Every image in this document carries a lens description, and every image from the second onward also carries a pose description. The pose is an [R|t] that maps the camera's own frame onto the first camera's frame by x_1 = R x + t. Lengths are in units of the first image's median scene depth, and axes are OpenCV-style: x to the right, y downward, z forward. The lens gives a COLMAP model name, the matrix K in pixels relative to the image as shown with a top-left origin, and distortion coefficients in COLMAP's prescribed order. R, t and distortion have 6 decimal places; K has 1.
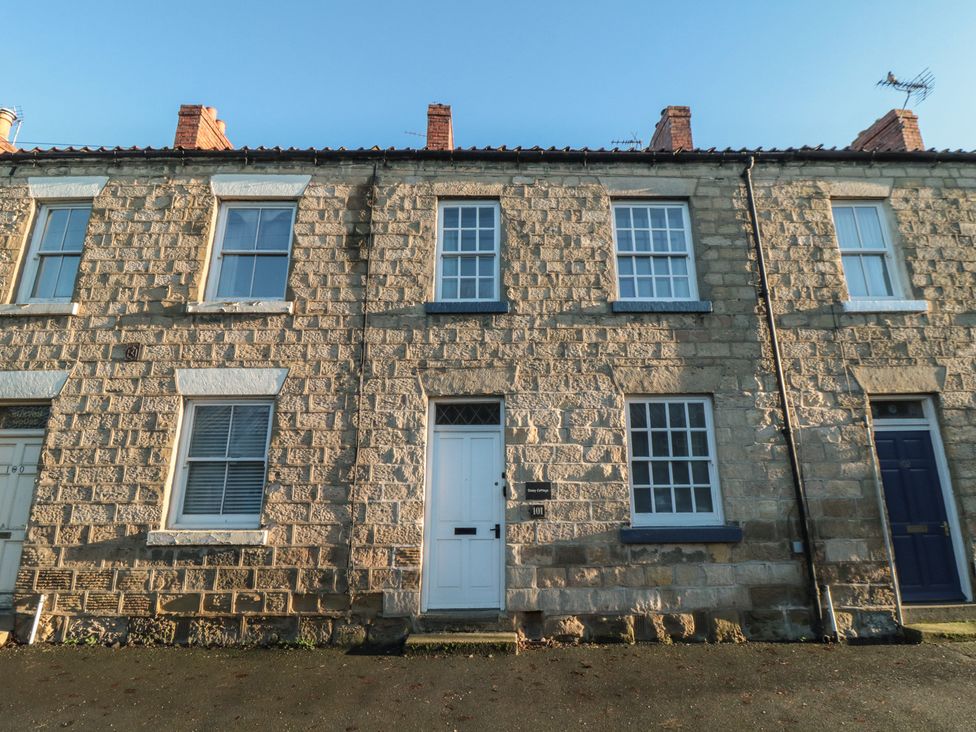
lens RADIAL K [[525.3, 0, 501.6], [0, 525.3, 352.2], [0, 0, 1]] dist [0.017032, -0.022786]
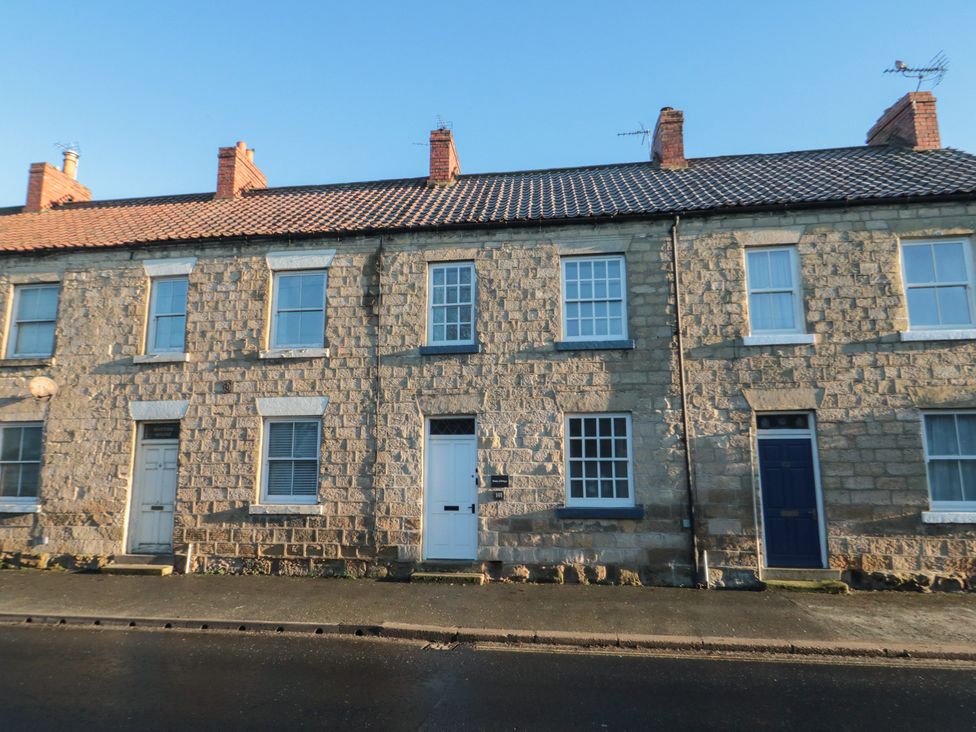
lens RADIAL K [[684.2, 0, 442.2], [0, 684.2, 355.8], [0, 0, 1]] dist [0.034145, -0.000920]
pose [[0.982789, -0.024787, -0.183063, 0.249040], [0.038977, 0.996472, 0.074326, -0.208920], [0.180575, -0.080182, 0.980287, -0.780640]]
